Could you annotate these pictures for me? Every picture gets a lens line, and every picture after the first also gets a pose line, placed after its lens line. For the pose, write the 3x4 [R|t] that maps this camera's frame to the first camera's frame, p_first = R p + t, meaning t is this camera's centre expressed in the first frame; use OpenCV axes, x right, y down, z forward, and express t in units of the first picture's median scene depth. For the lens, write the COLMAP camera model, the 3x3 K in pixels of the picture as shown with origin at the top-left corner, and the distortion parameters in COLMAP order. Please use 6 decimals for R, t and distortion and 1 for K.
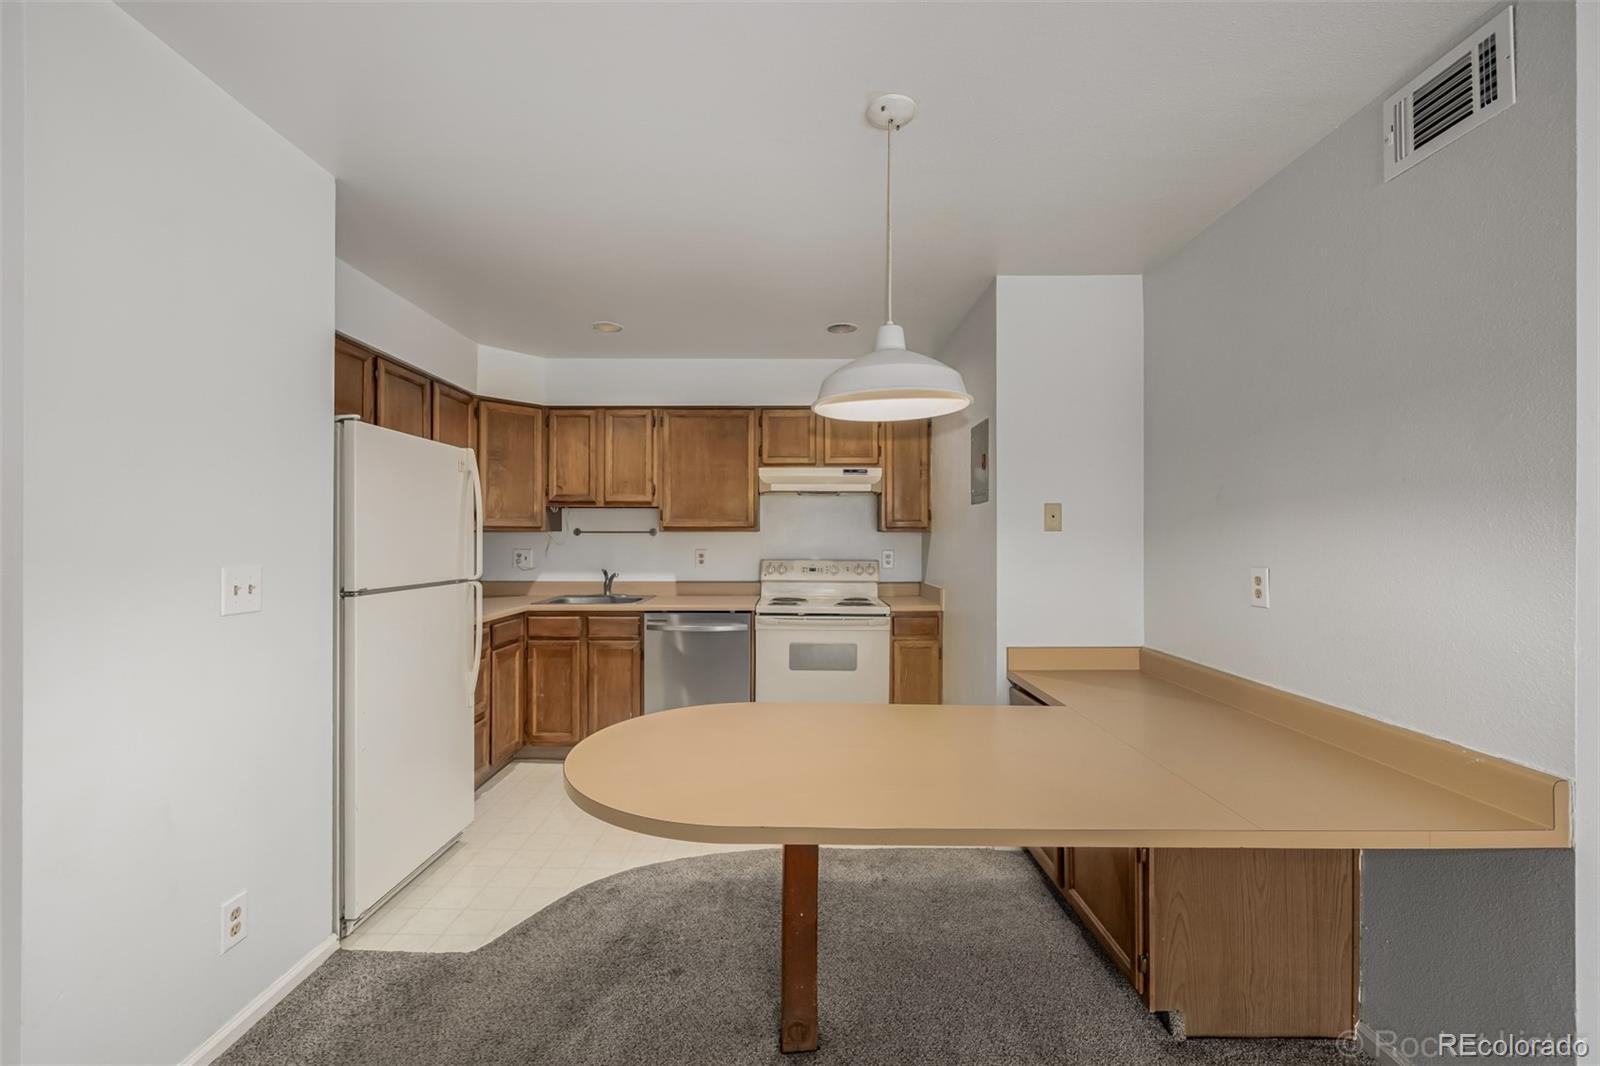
lens RADIAL K [[664.8, 0, 793.0], [0, 664.8, 536.6], [0, 0, 1]] dist [-0.003898, -0.000282]
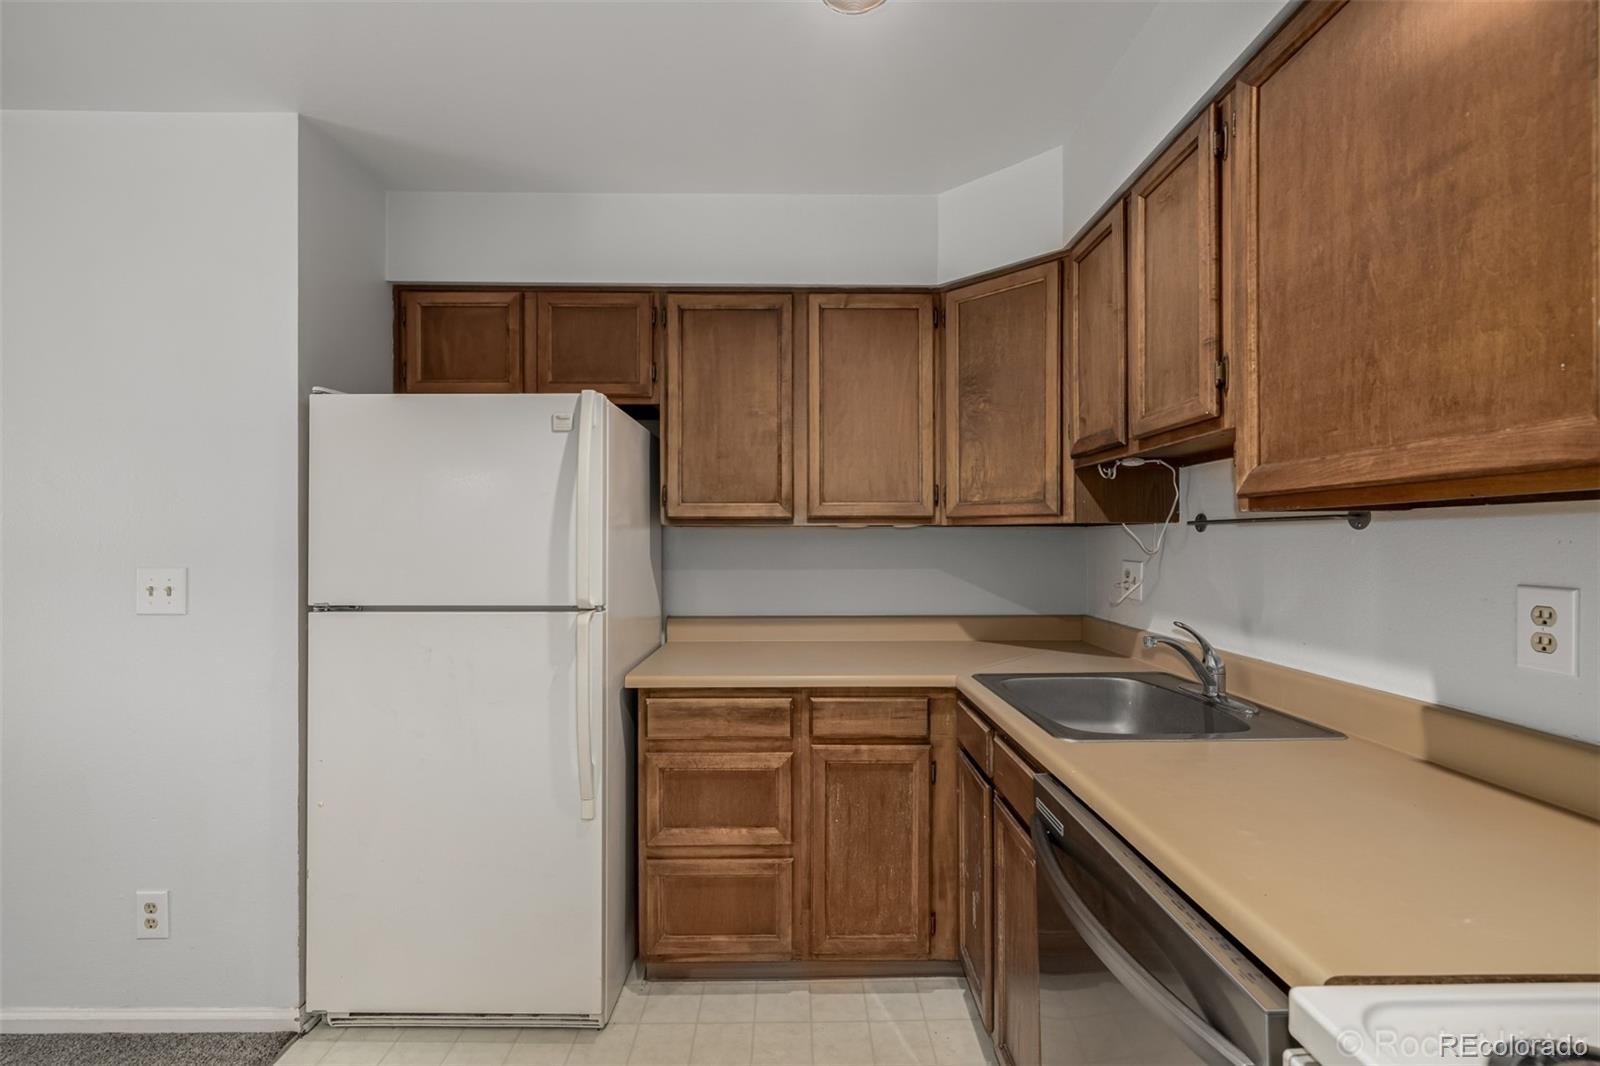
lens RADIAL K [[664.8, 0, 793.0], [0, 664.8, 536.6], [0, 0, 1]] dist [-0.003898, -0.000282]
pose [[0.018284, -0.005323, -0.999819, 0.081576], [0.004673, 0.999975, -0.005238, 0.002821], [0.999822, -0.004576, 0.018309, 0.810297]]
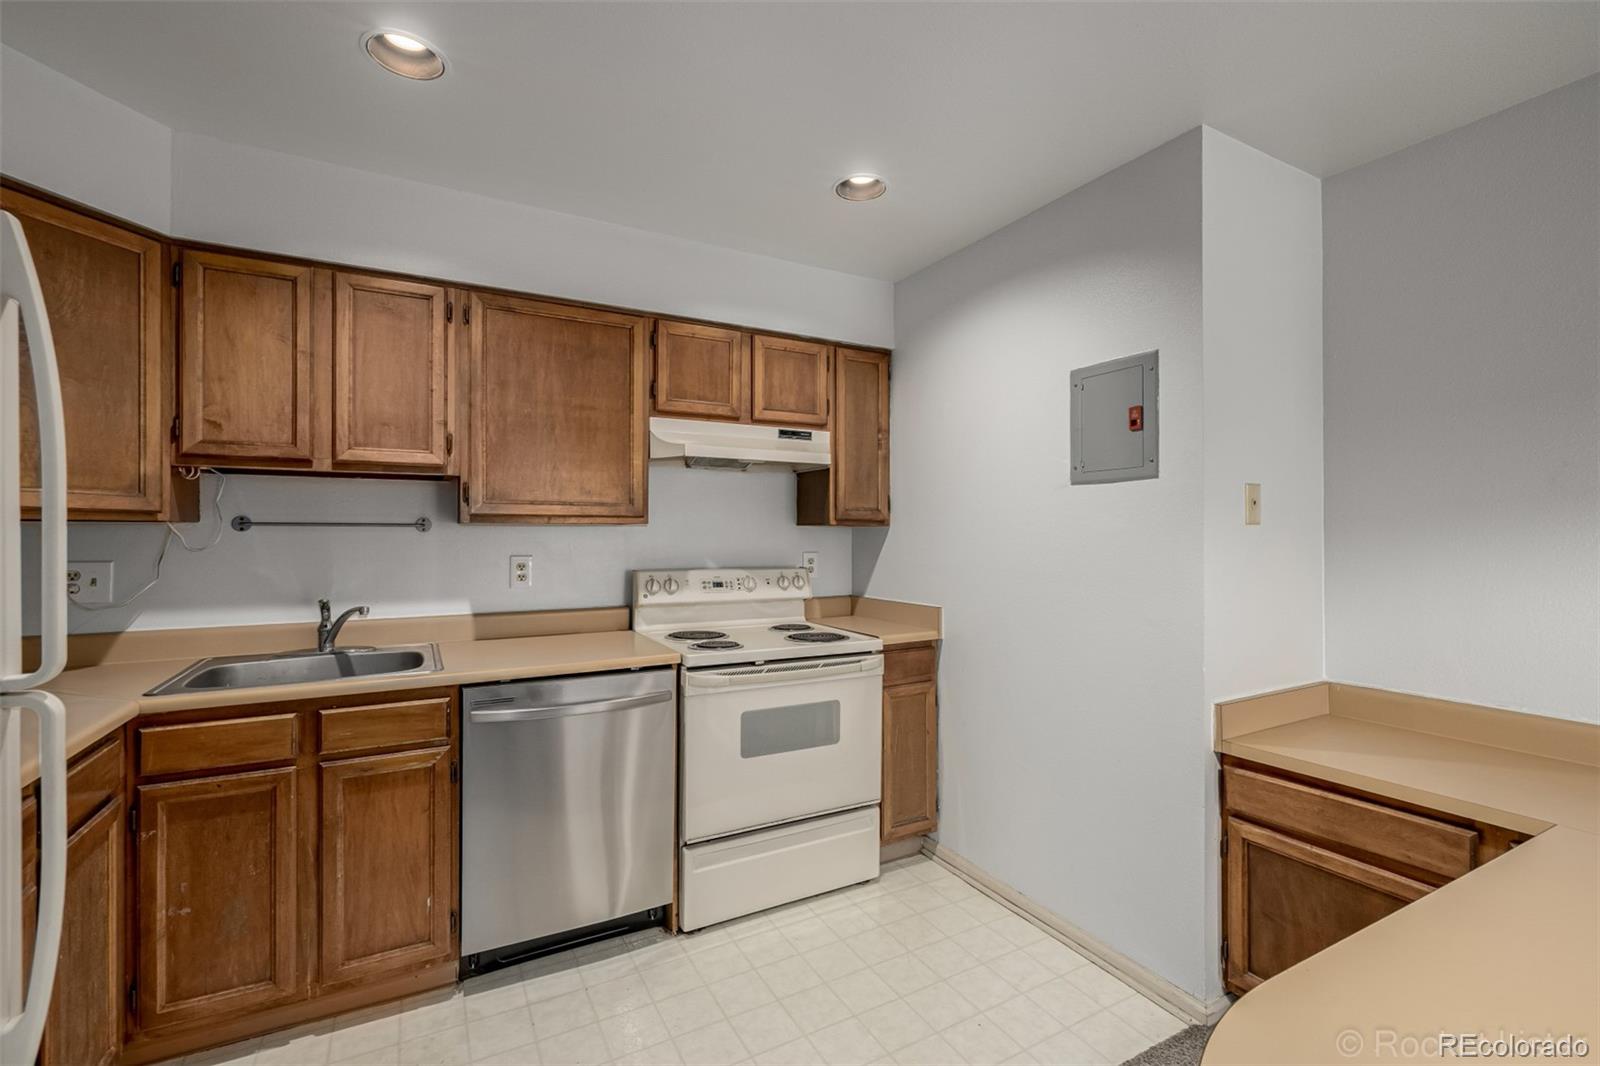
lens RADIAL K [[680.6, 0, 800.0], [0, 680.6, 533.0], [0, 0, 1]] dist [0.001196, 0.000134]
pose [[0.873670, -0.001219, 0.486518, -0.230427], [0.000241, 0.999998, 0.002072, -0.001272], [-0.486519, -0.001693, 0.873668, 0.405261]]
